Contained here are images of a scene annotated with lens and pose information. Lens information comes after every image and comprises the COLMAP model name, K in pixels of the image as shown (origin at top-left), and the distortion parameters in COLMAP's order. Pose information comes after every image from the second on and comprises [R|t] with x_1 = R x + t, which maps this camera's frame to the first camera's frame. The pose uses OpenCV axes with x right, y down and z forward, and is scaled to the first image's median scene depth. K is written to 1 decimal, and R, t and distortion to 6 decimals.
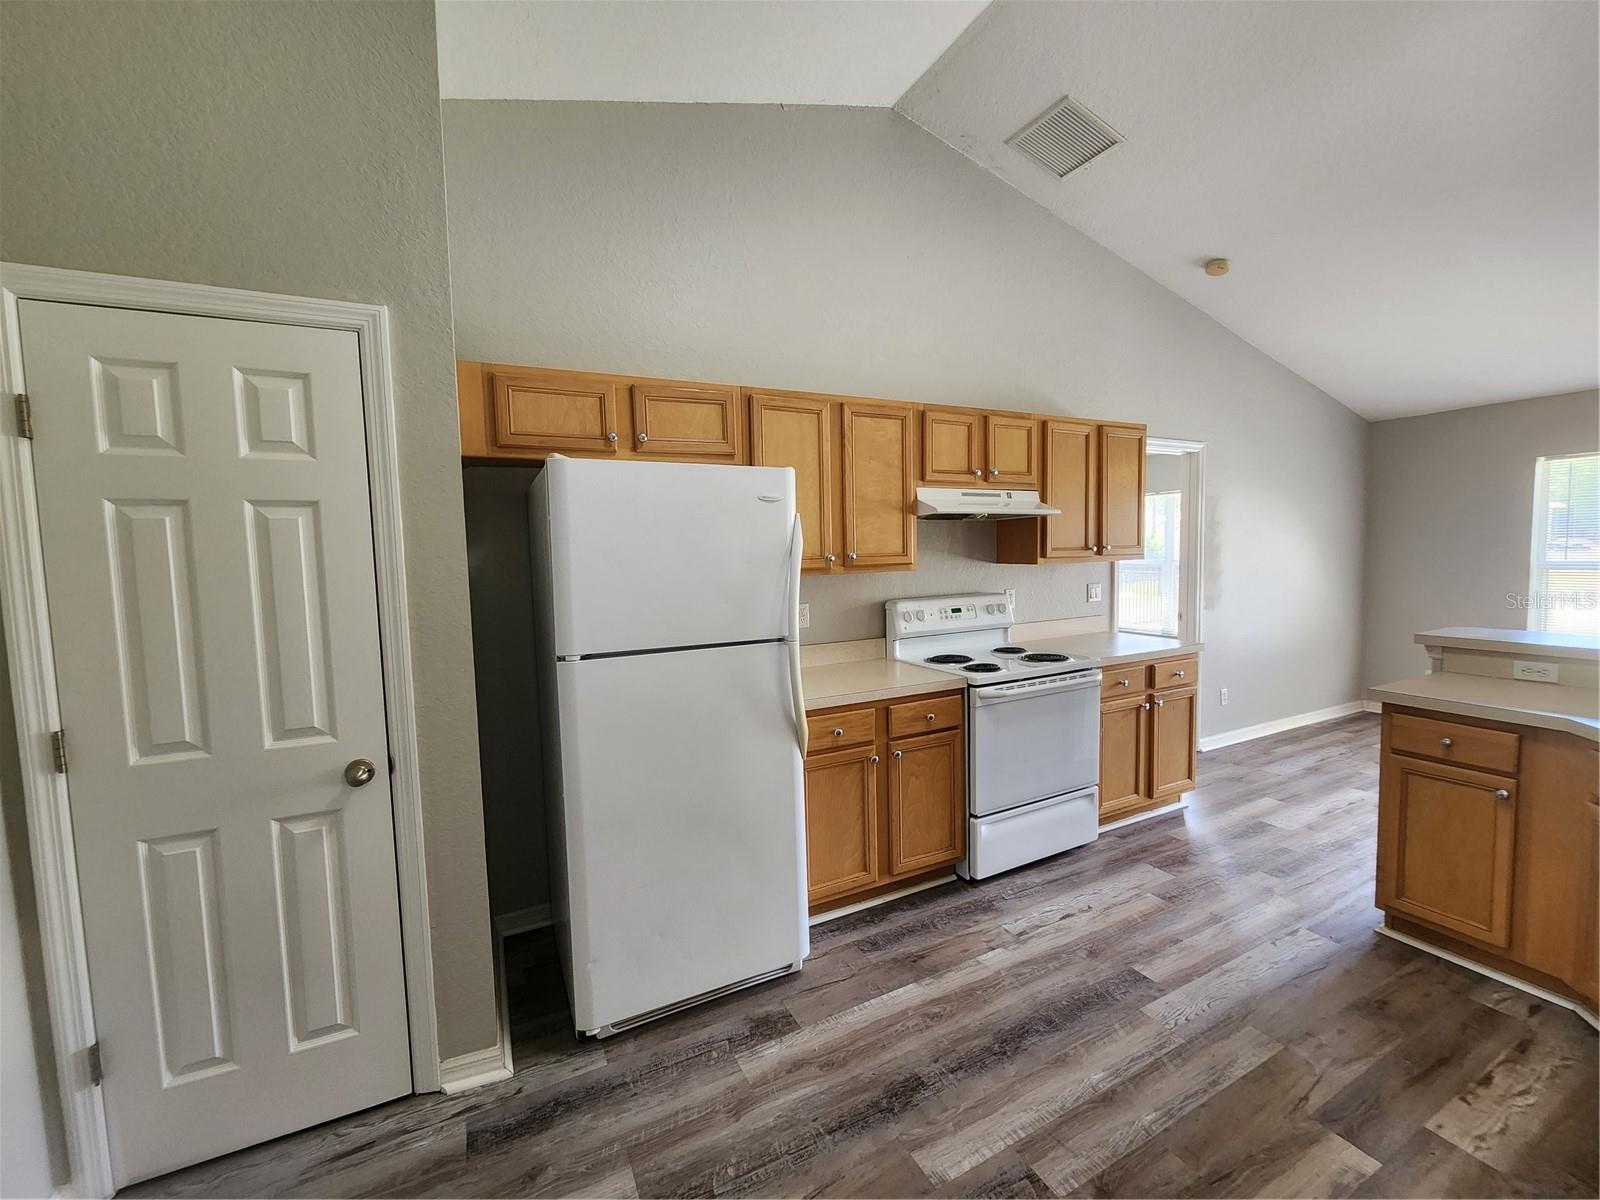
lens RADIAL K [[655.6, 0, 805.7], [0, 655.6, 589.7], [0, 0, 1]] dist [-0.000559, -0.001730]
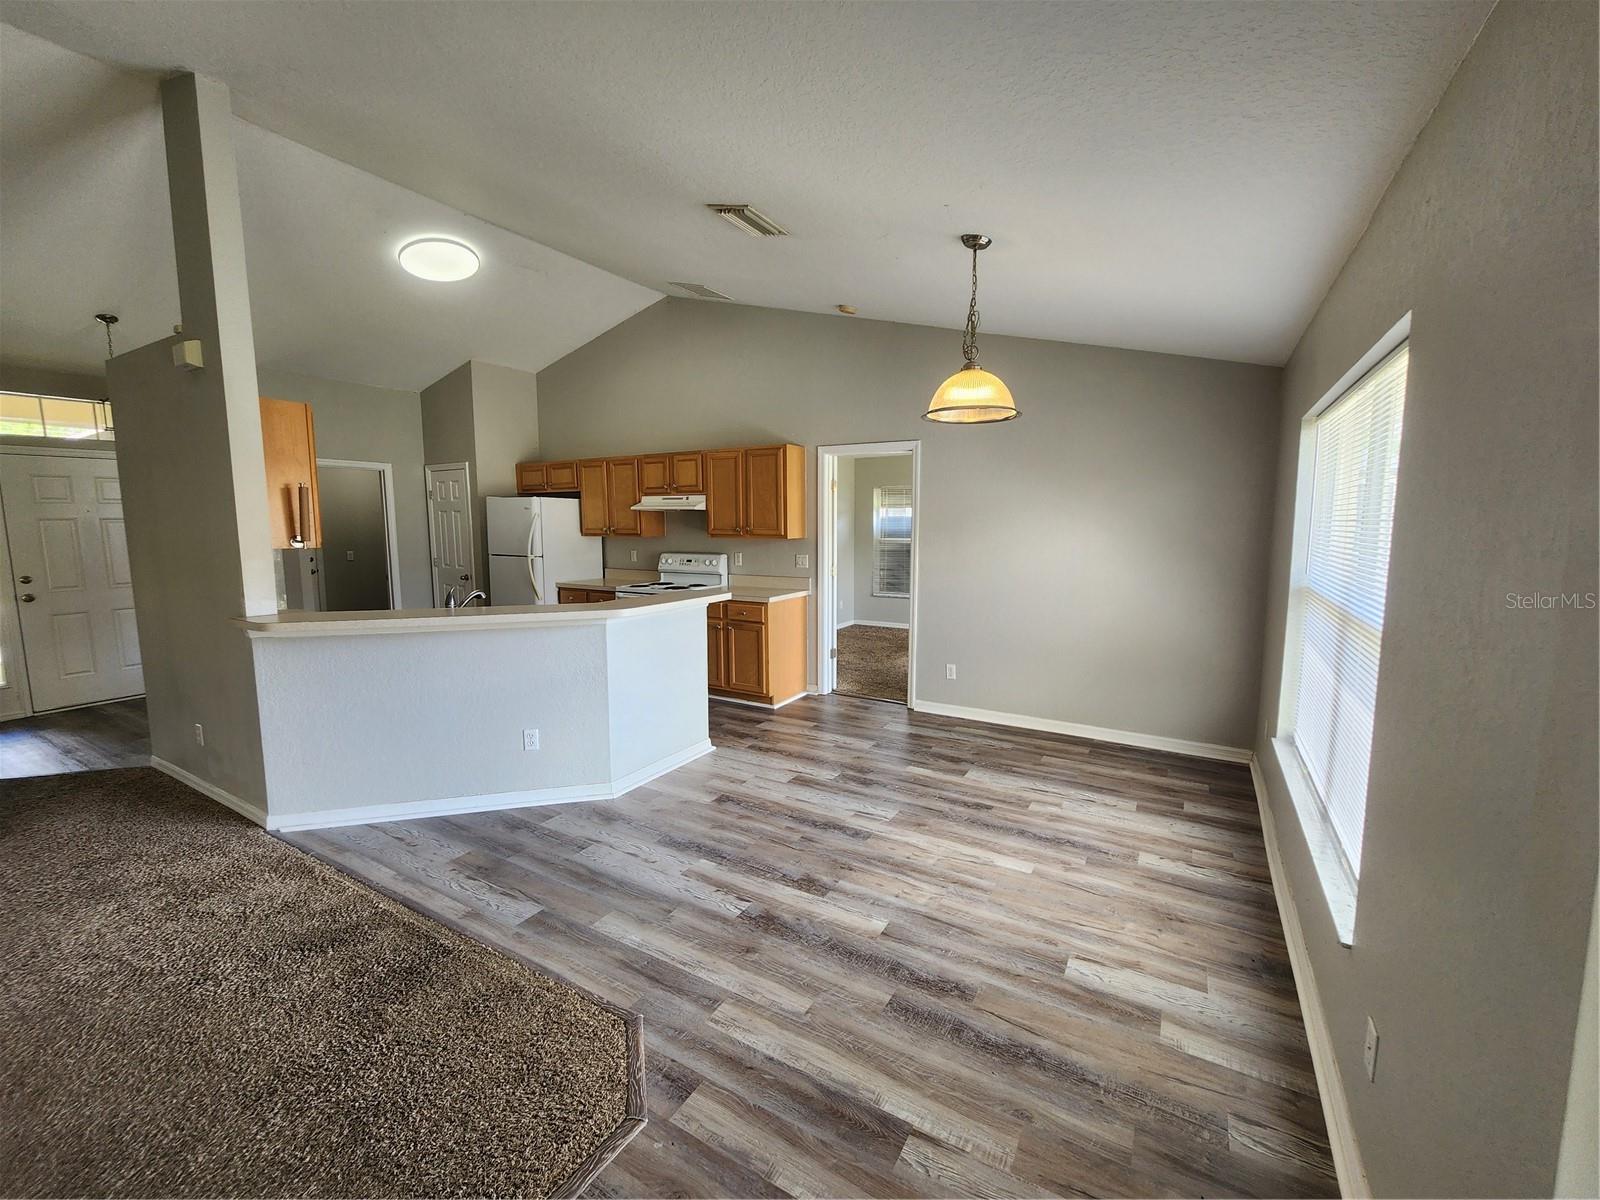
lens RADIAL K [[655.6, 0, 805.5], [0, 655.6, 590.3], [0, 0, 1]] dist [-0.000559, -0.001730]
pose [[0.537321, 0.113757, -0.835671, 3.049401], [-0.062834, 0.993507, 0.094842, -0.127243], [0.841034, 0.001548, 0.540980, 0.456398]]
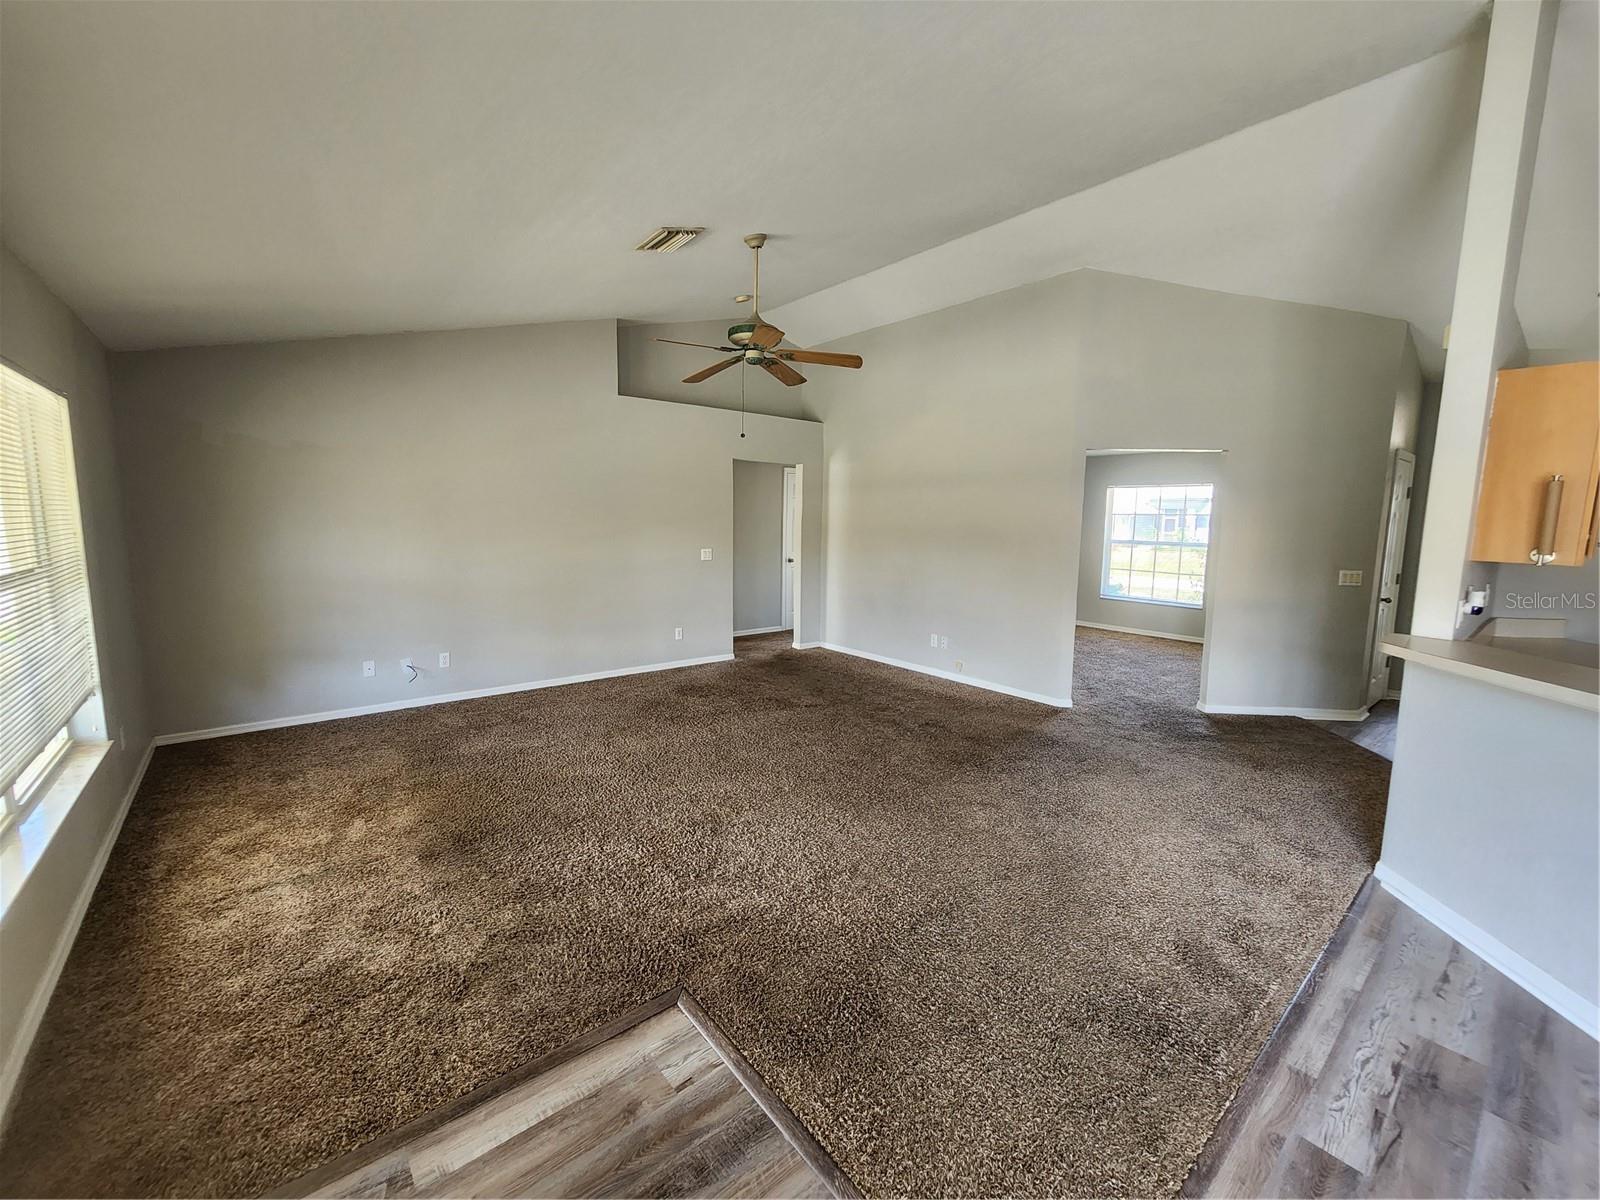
lens RADIAL K [[655.6, 0, 805.4], [0, 655.6, 593.1], [0, 0, 1]] dist [-0.000559, -0.001730]
pose [[-0.975788, 0.036145, -0.215712, 2.585773], [-0.004118, 0.983040, 0.183346, -0.159097], [0.218680, 0.179795, -0.959090, 1.140091]]
